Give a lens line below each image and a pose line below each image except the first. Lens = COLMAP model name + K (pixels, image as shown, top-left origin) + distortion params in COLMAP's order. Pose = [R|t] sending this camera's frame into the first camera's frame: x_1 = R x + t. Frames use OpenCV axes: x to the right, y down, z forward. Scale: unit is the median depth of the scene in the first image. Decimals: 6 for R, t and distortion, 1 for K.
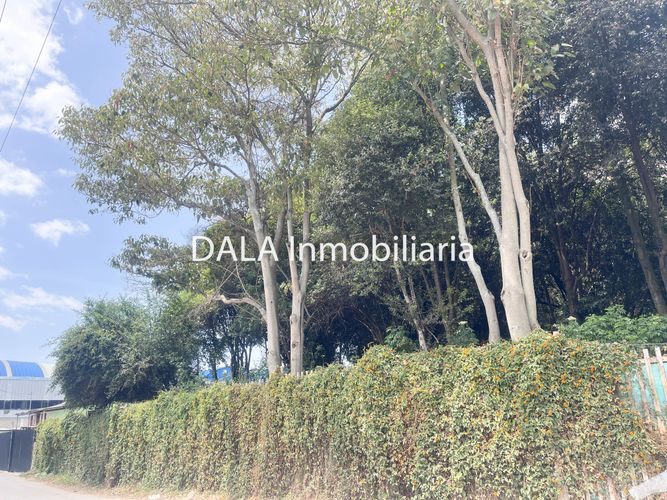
lens RADIAL K [[502.9, 0, 326.7], [0, 502.9, 253.5], [0, 0, 1]] dist [0.062853, -0.087011]
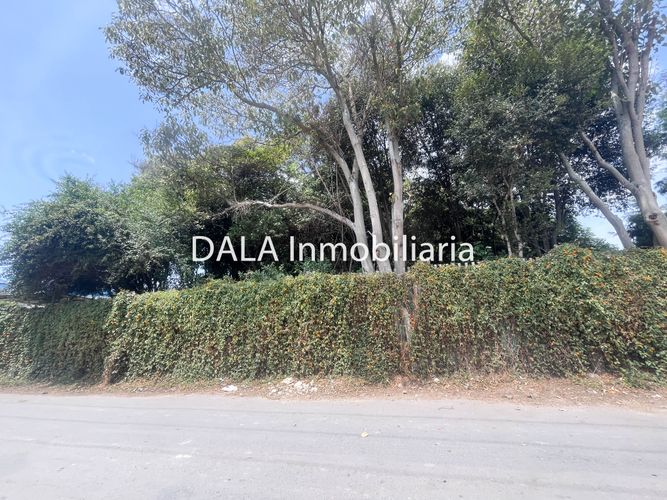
lens RADIAL K [[269.2, 0, 349.1], [0, 269.2, 248.1], [0, 0, 1]] dist [-0.004113, 0.000131]
pose [[0.819878, 0.149180, 0.552761, -0.347993], [-0.178783, 0.983889, -0.000355, 0.145313], [-0.543909, -0.098533, 0.833339, 0.379988]]
